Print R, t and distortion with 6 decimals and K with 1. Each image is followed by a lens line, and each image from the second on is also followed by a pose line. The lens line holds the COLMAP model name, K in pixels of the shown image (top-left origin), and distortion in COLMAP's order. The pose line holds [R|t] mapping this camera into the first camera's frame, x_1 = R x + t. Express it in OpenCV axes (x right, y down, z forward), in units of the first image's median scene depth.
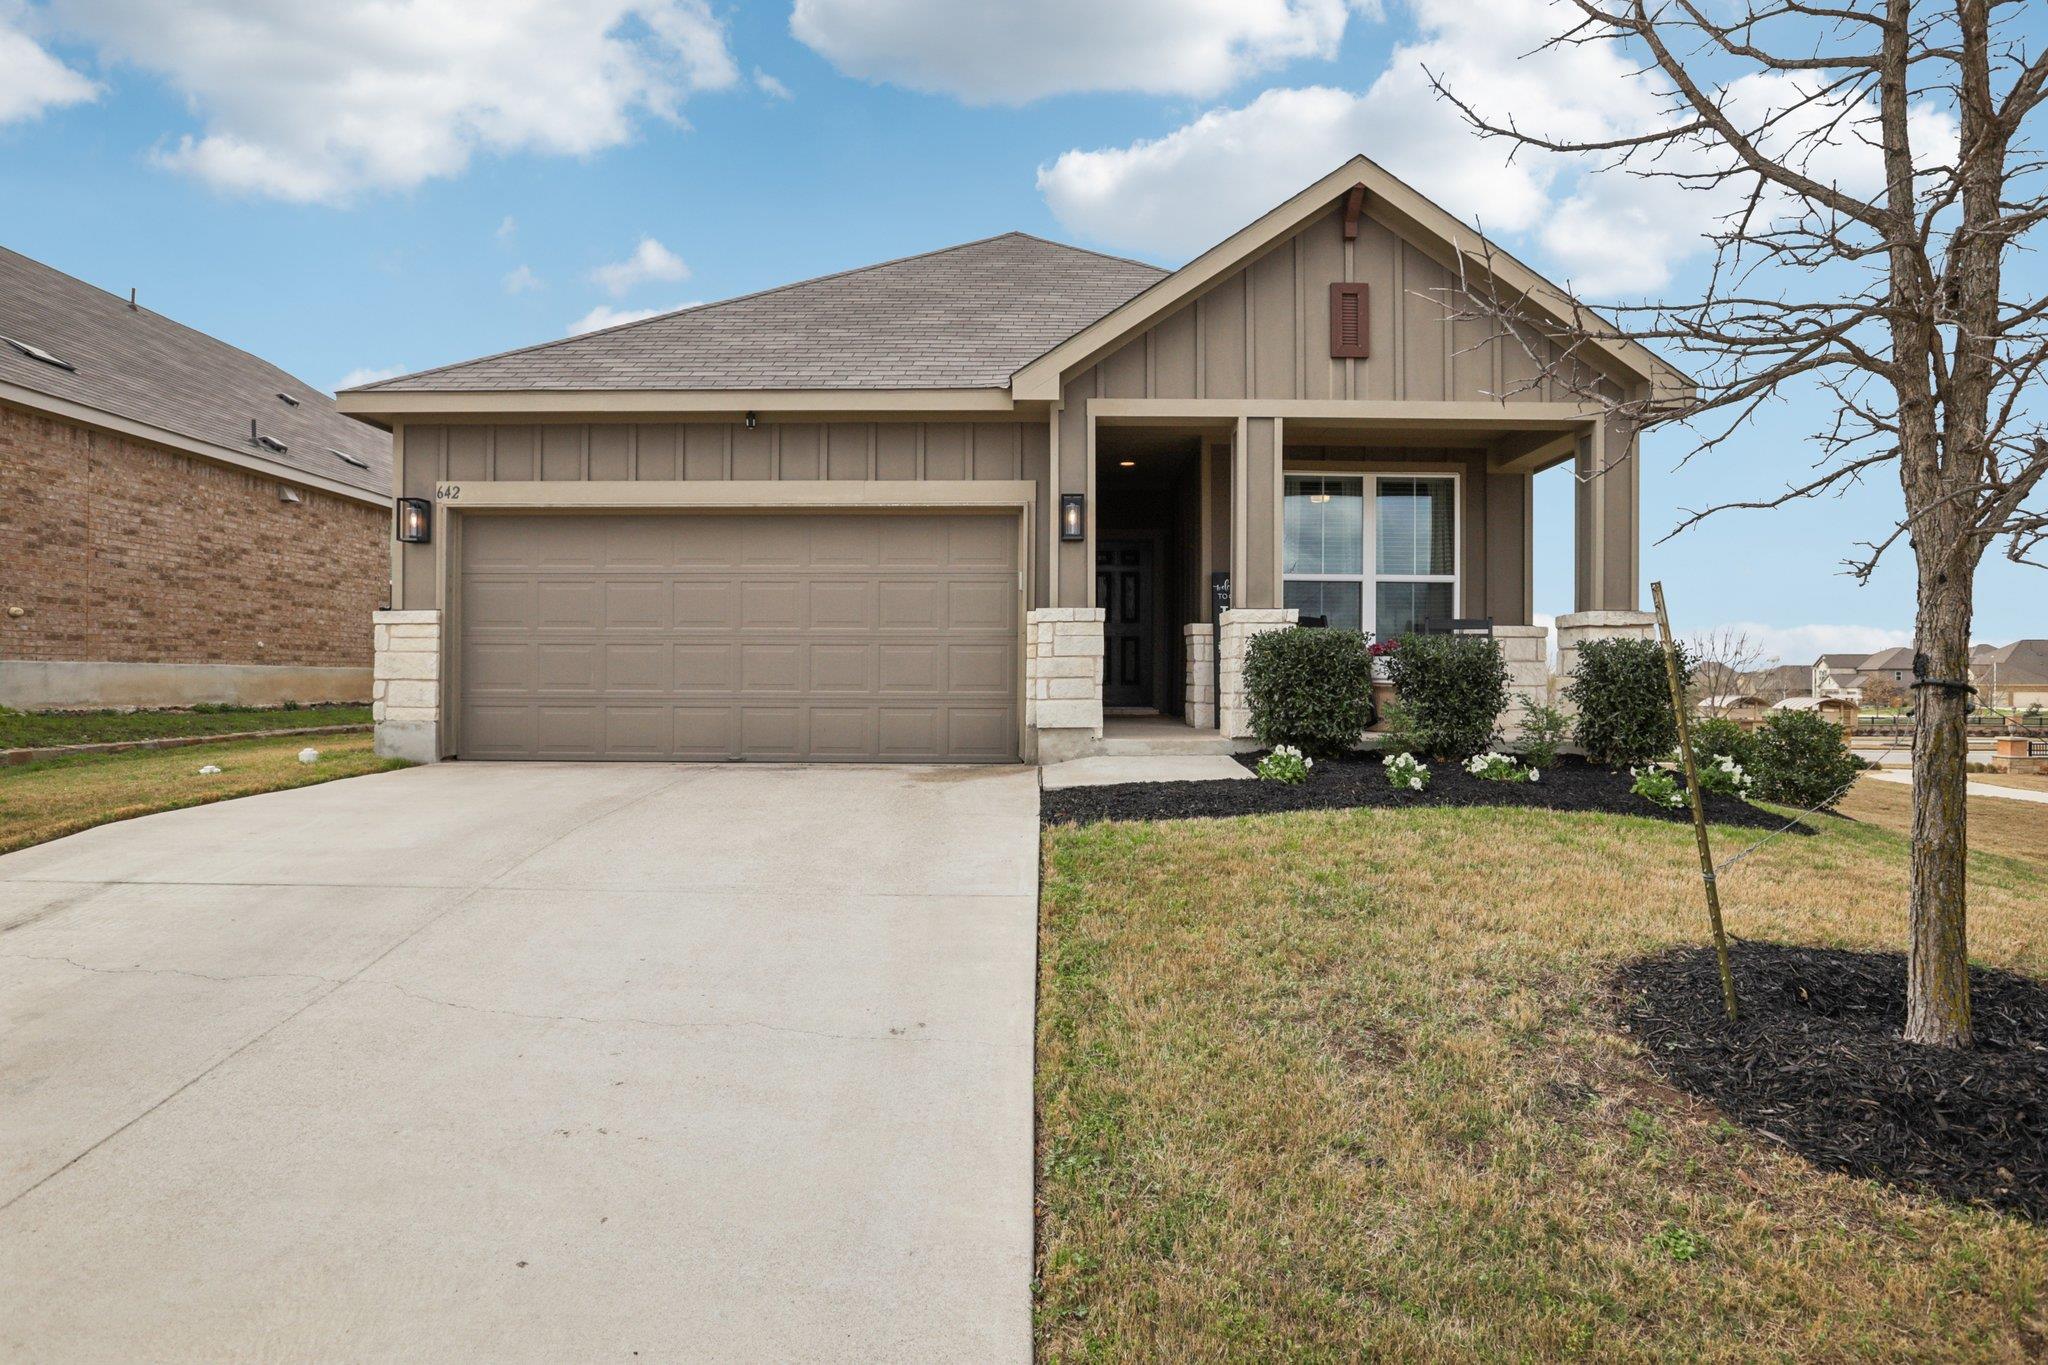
lens RADIAL K [[1049.6, 0, 1048.3], [0, 1049.6, 668.0], [0, 0, 1]] dist [-0.054188, 0.030563]
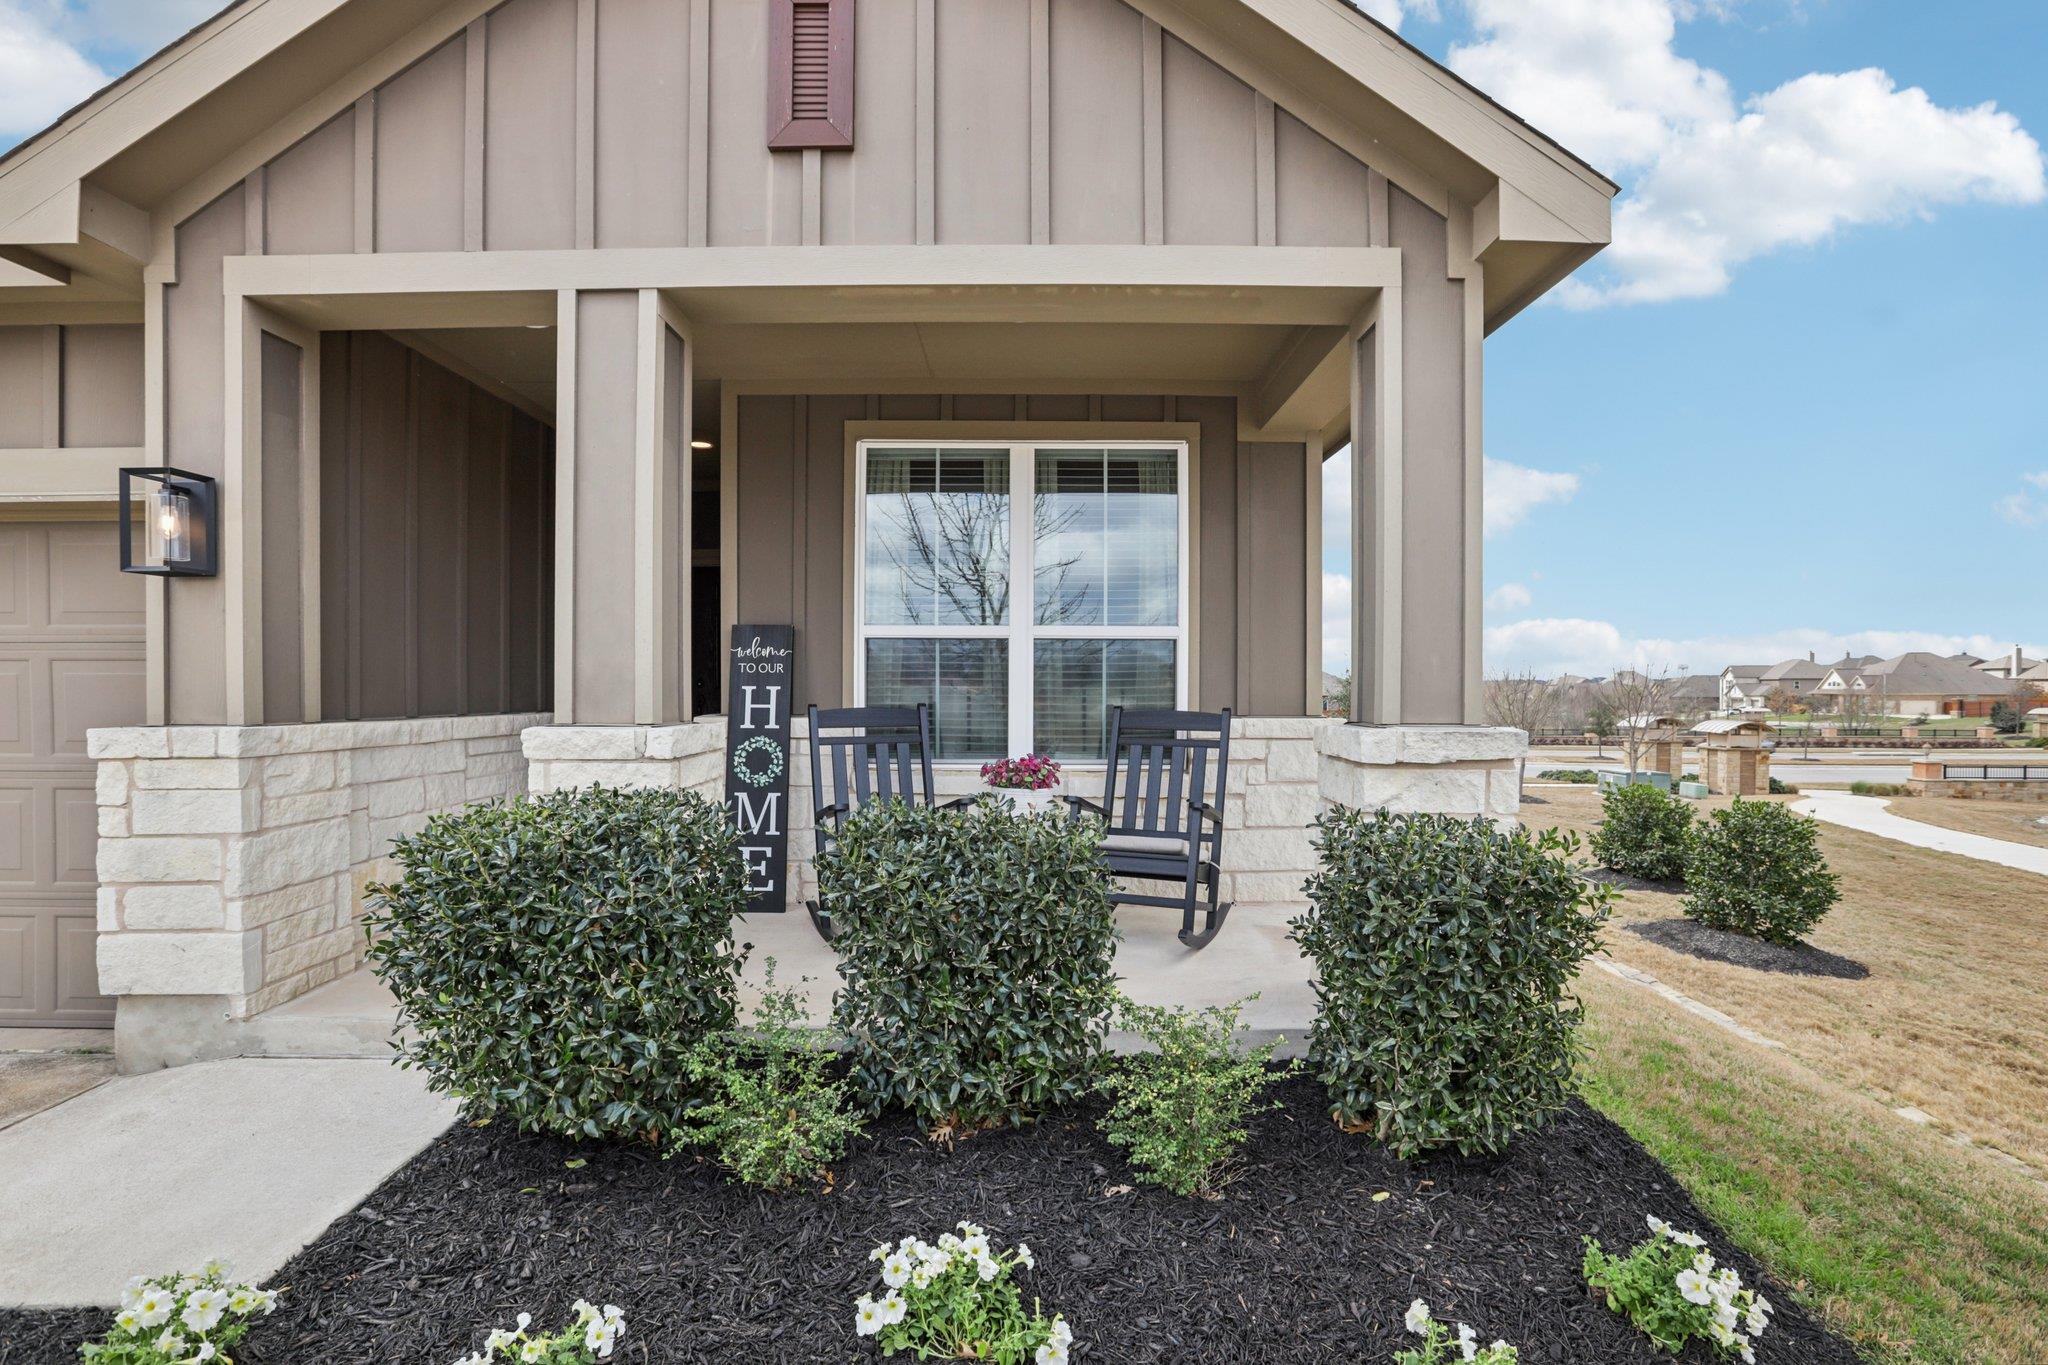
lens RADIAL K [[933.7, 0, 1037.6], [0, 933.7, 688.9], [0, 0, 1]] dist [-0.050941, 0.016404]
pose [[0.999993, -0.003812, -0.000646, 0.381906], [0.003821, 0.999908, 0.012981, -0.075276], [0.000597, -0.012984, 0.999916, 0.608130]]
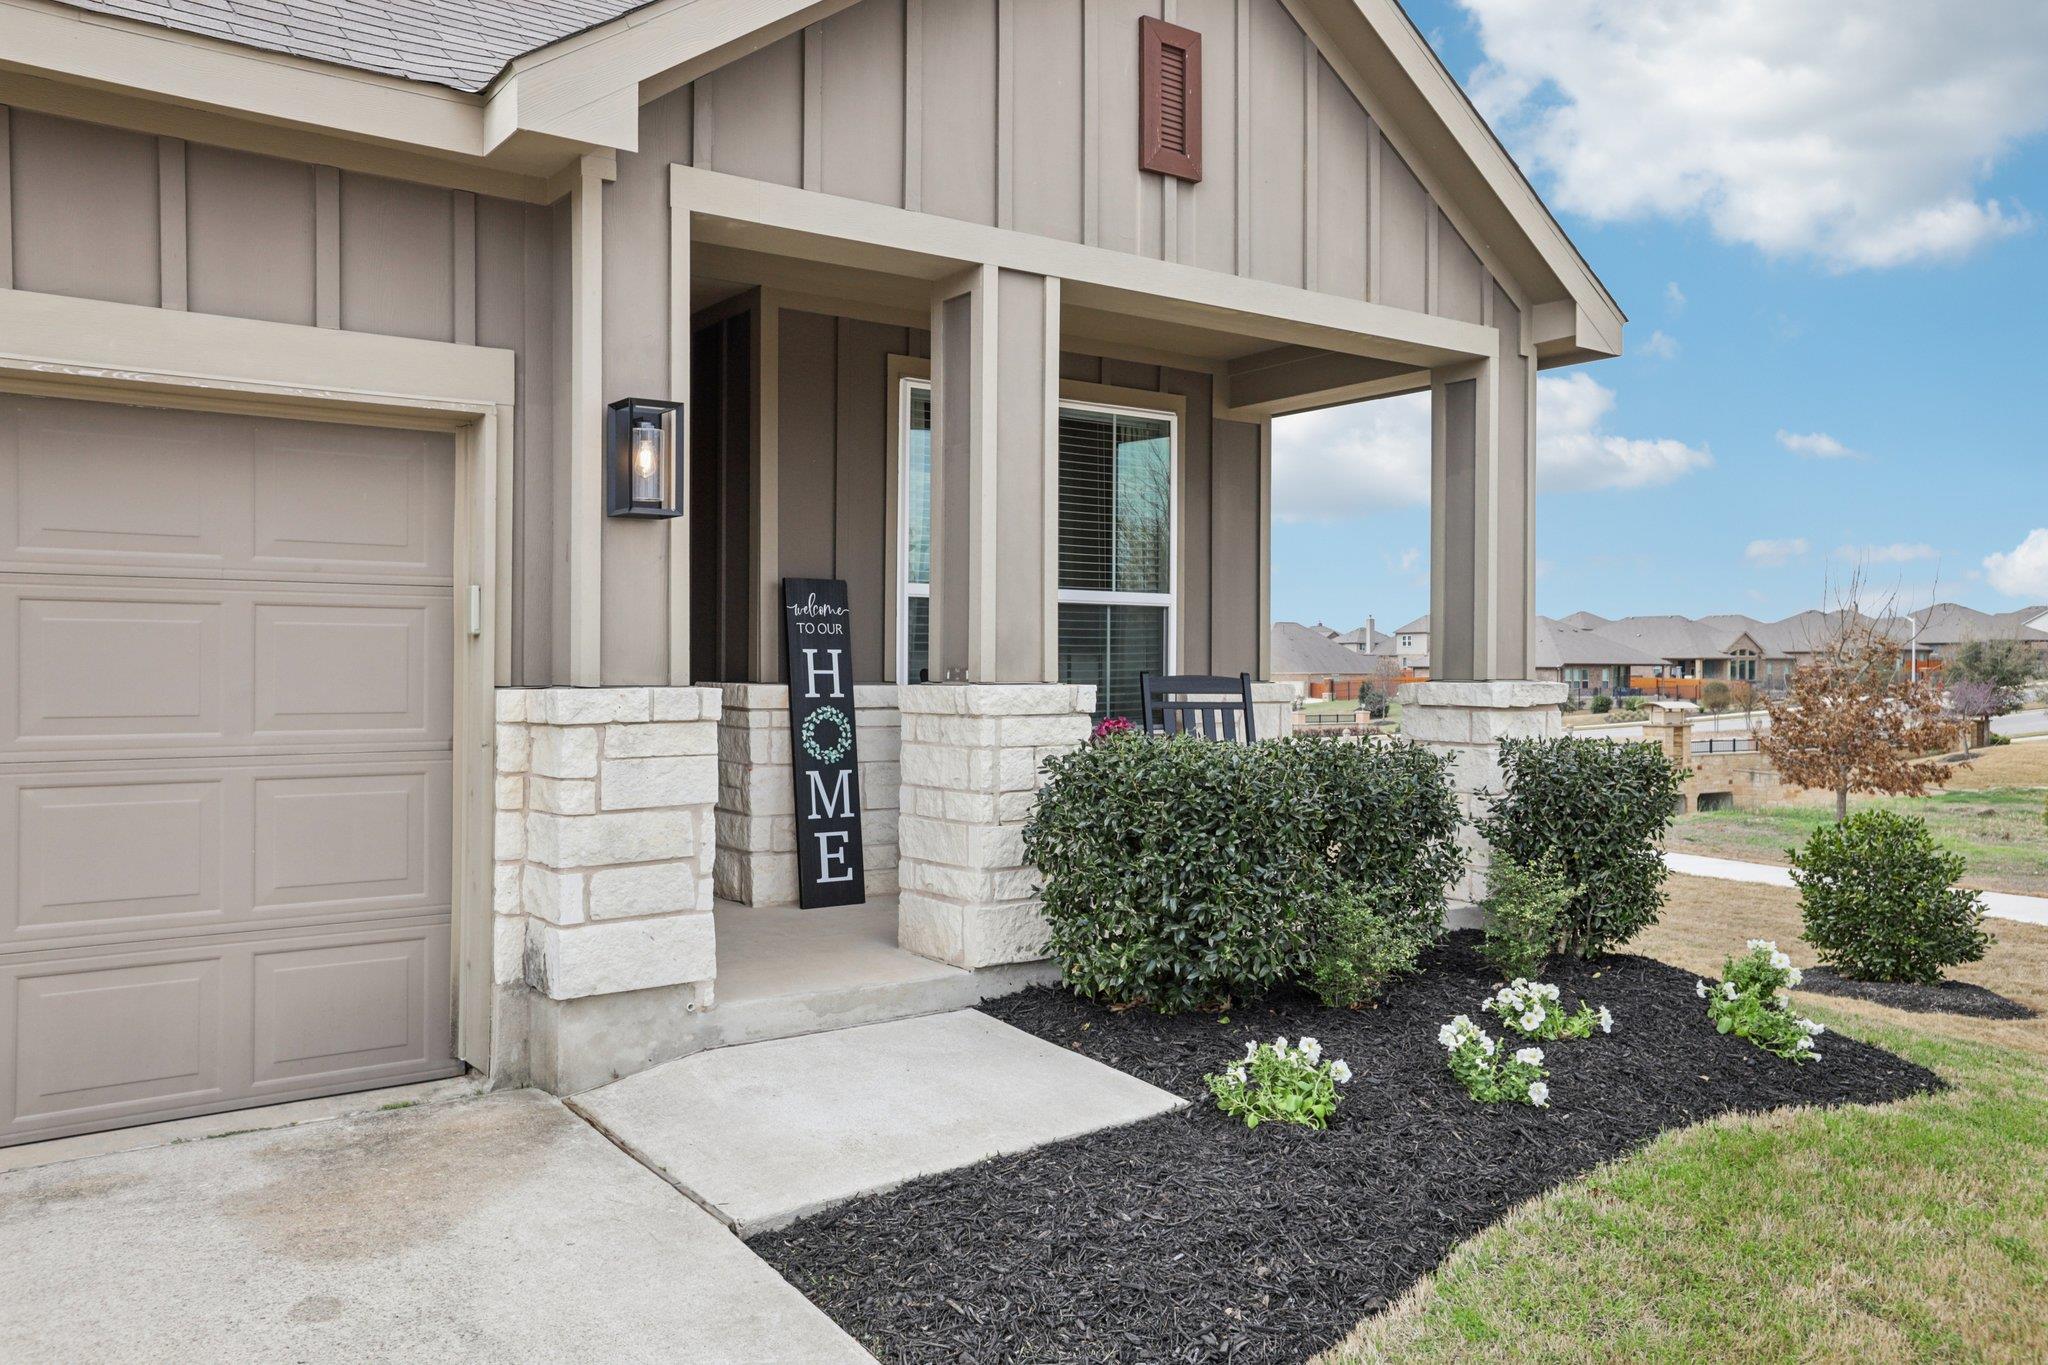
lens RADIAL K [[1559.1, 0, 1026.0], [0, 1559.1, 650.0], [0, 0, 1]] dist [-0.000513, 0.002514]
pose [[0.813462, 0.003621, 0.581606, -0.199156], [-0.005577, 0.999983, 0.001575, -0.071677], [-0.581591, -0.004525, 0.813469, 0.430078]]
